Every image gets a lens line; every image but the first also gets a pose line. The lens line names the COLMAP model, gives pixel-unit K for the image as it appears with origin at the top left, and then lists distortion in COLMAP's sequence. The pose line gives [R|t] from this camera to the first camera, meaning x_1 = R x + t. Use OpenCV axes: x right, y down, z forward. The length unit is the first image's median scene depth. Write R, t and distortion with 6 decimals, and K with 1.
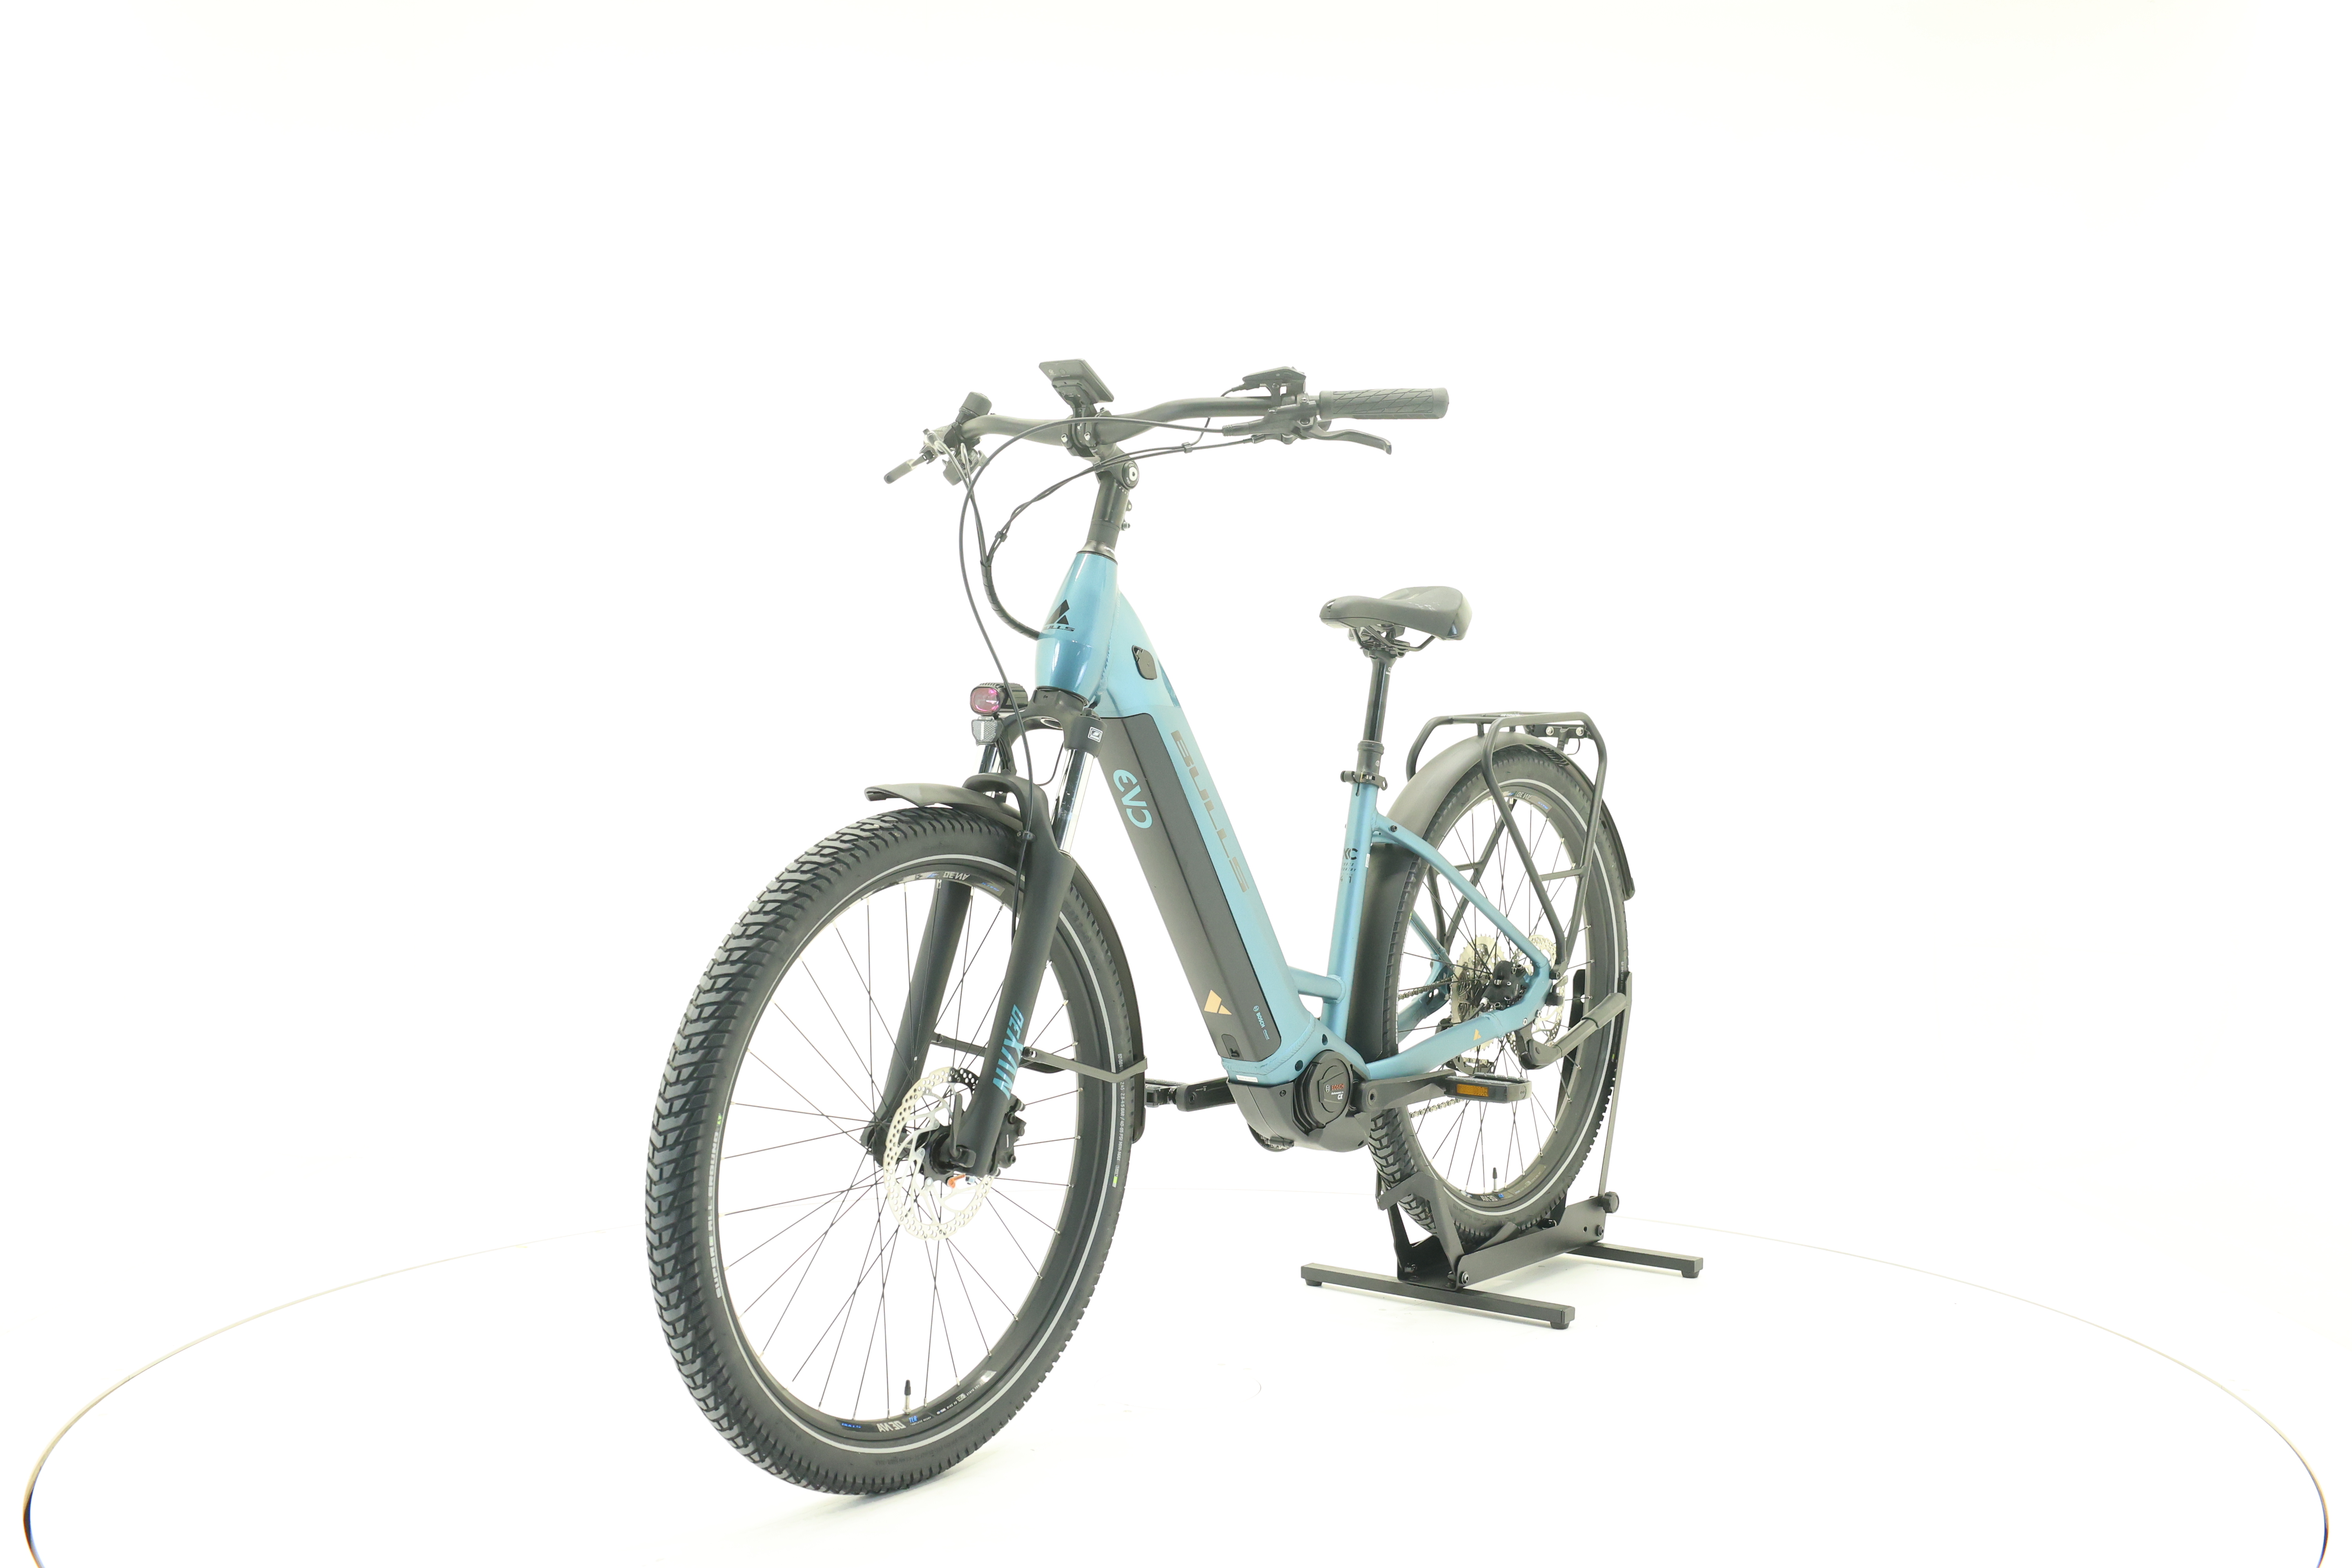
lens RADIAL K [[2482.5, 0, 1178.8], [0, 2482.5, 733.0], [0, 0, 1]] dist [-0.013524, 0.007350]
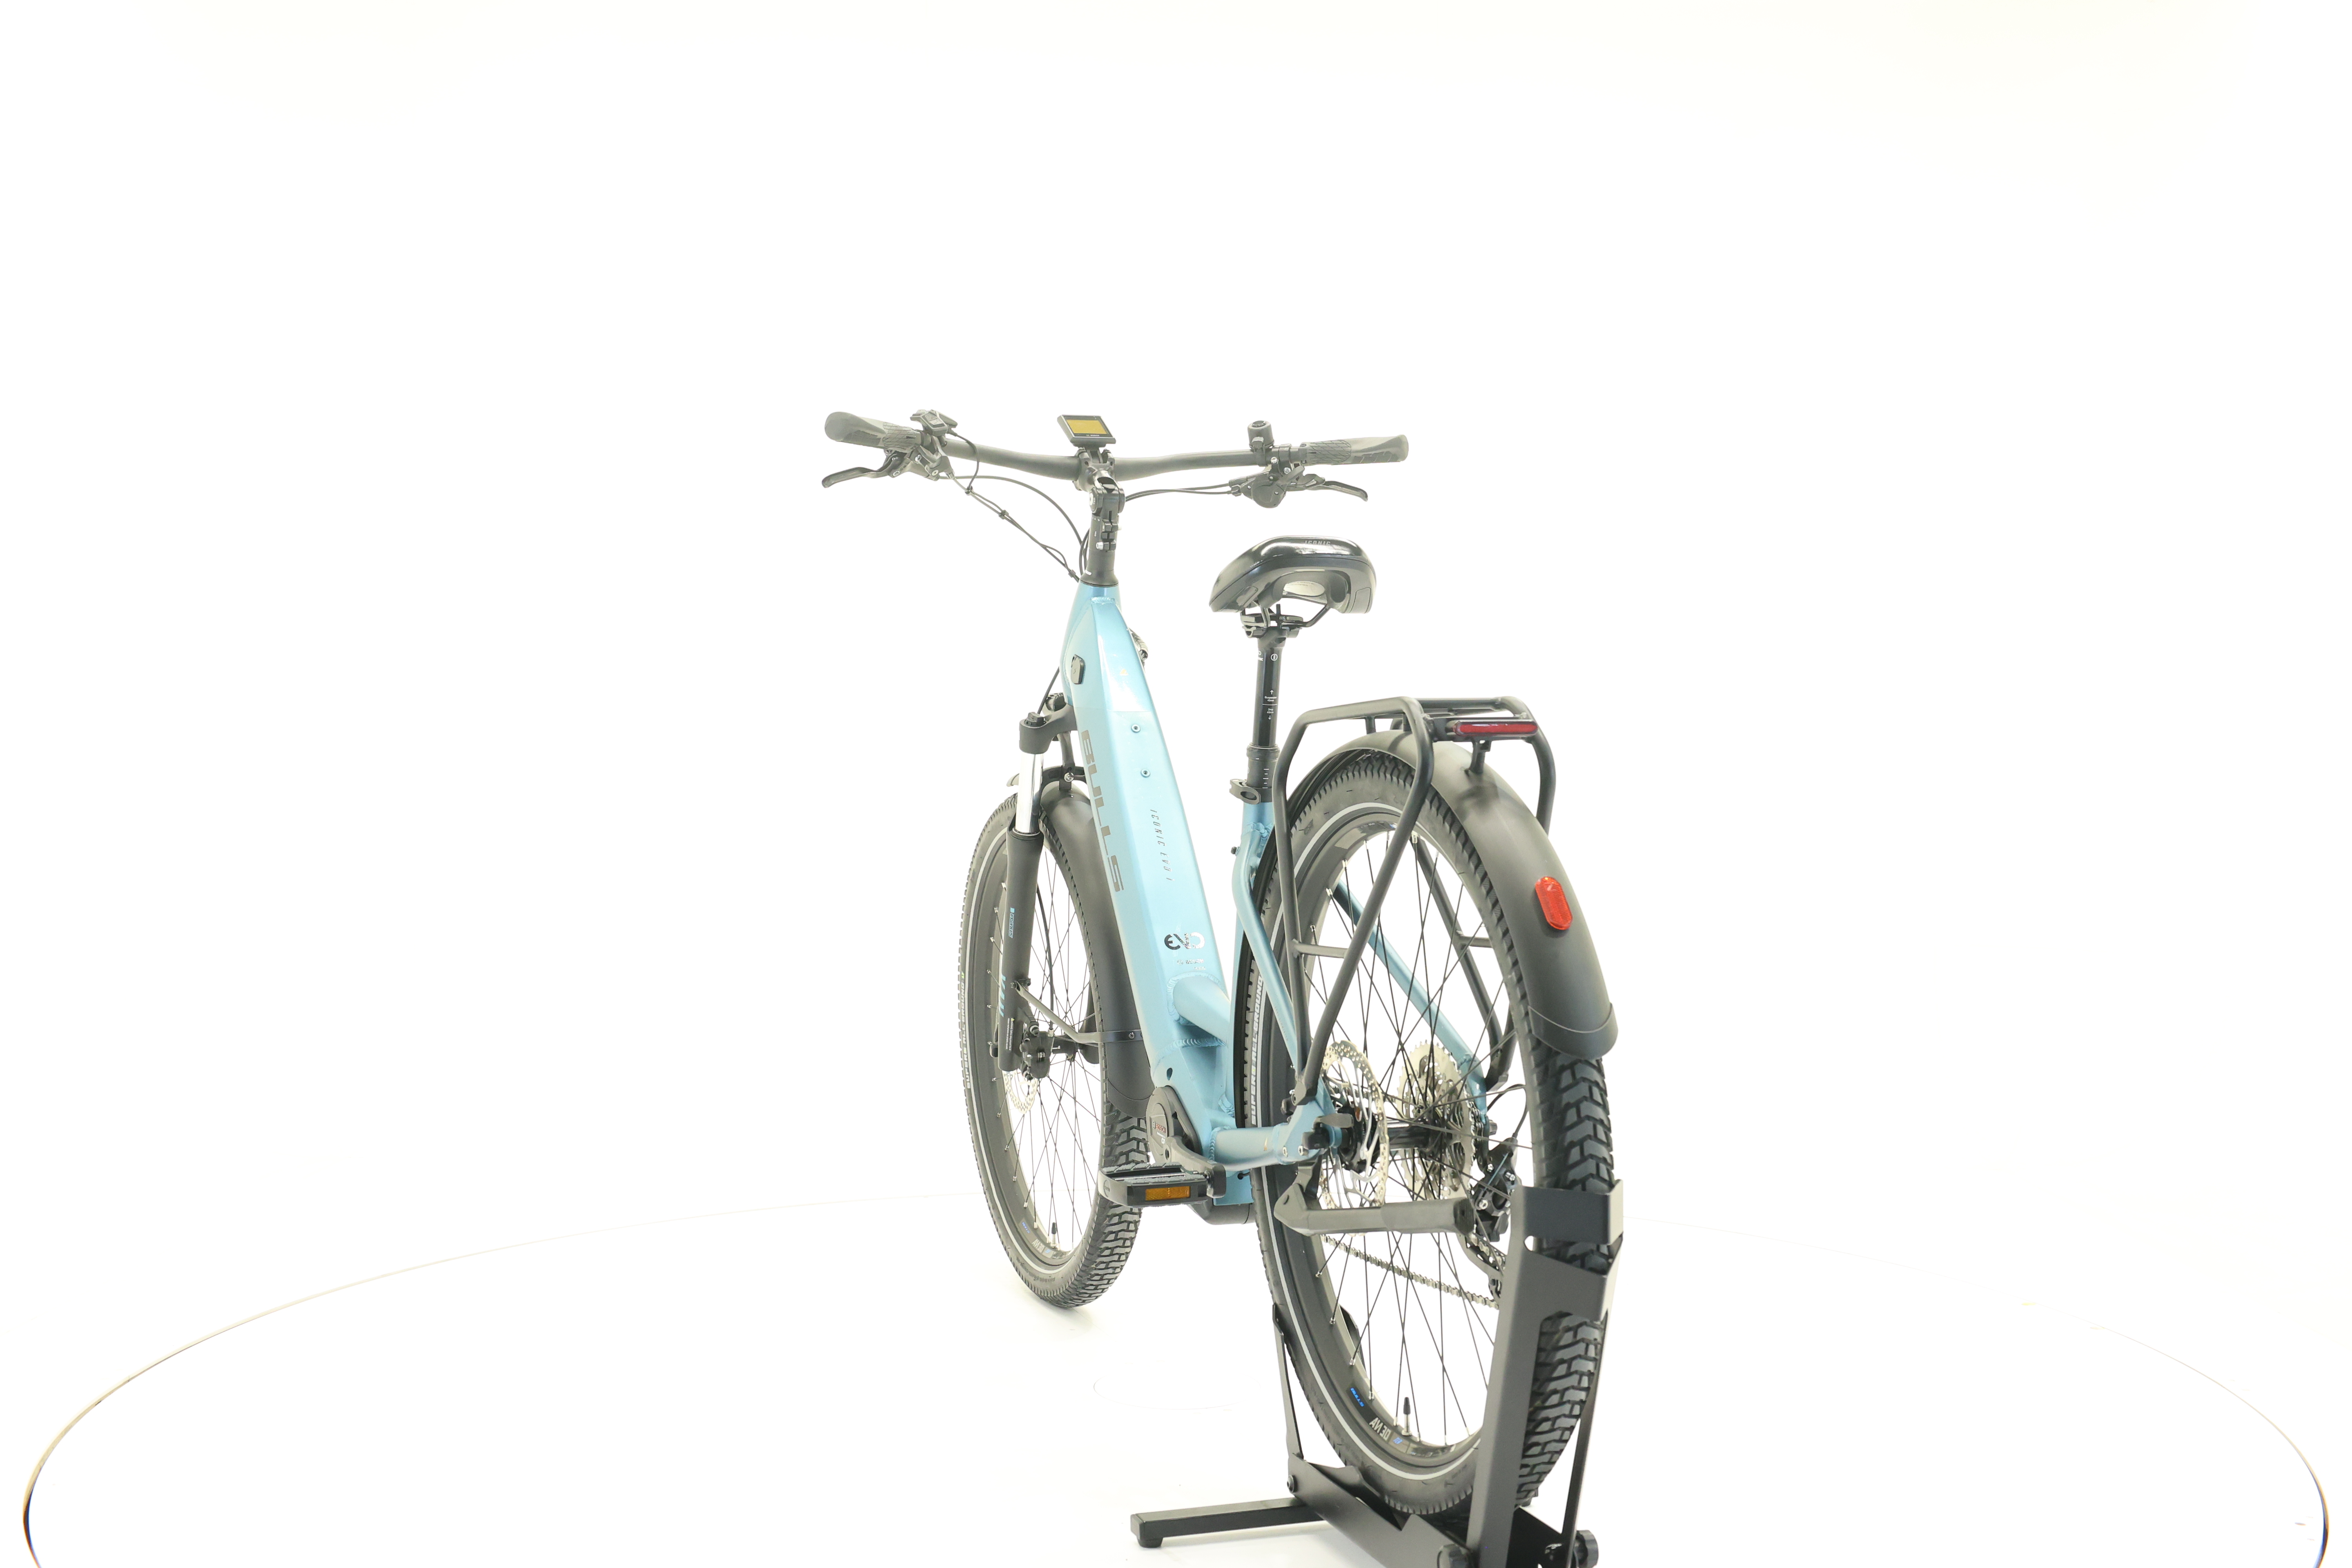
lens RADIAL K [[2482.5, 0, 1178.8], [0, 2482.5, 733.0], [0, 0, 1]] dist [-0.013524, 0.007350]
pose [[-0.546450, -0.004992, -0.837477, 0.886753], [-0.005006, 0.999984, -0.002695, 0.002787], [0.837477, 0.002720, -0.546466, 1.635671]]
